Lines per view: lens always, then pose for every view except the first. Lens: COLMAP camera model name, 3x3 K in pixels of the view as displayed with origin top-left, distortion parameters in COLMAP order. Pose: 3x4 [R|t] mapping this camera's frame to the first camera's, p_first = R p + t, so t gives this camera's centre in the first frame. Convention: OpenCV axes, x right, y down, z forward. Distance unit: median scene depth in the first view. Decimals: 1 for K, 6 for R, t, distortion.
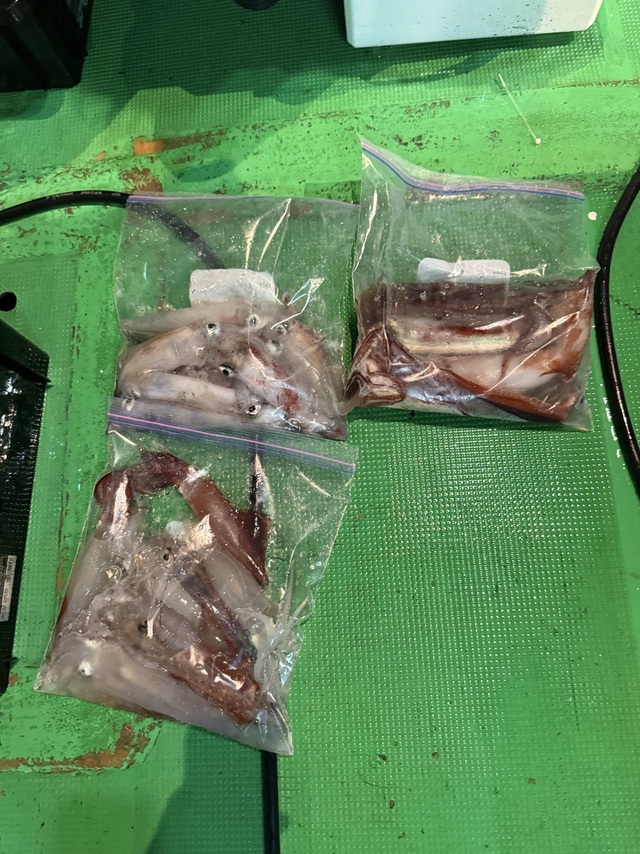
lens RADIAL K [[603.8, 0, 318.4], [0, 603.8, 379.4], [0, 0, 1]] dist [0.010786, -0.037414]
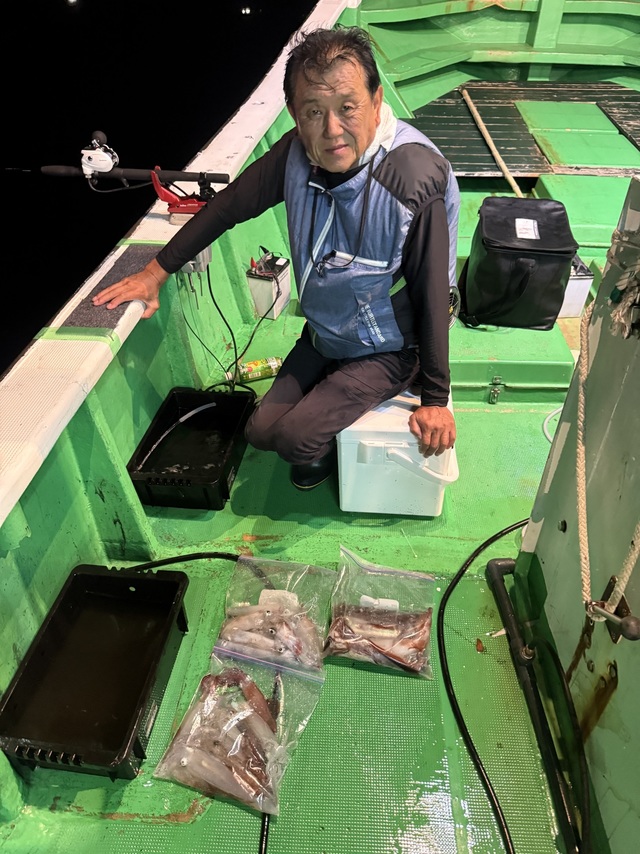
lens RADIAL K [[603.8, 0, 318.4], [0, 603.8, 379.4], [0, 0, 1]] dist [0.010786, -0.037414]
pose [[0.992293, 0.116841, -0.041256, 0.002474], [-0.115469, 0.751148, -0.649957, 0.711917], [-0.044952, 0.649712, 0.758850, -1.307047]]
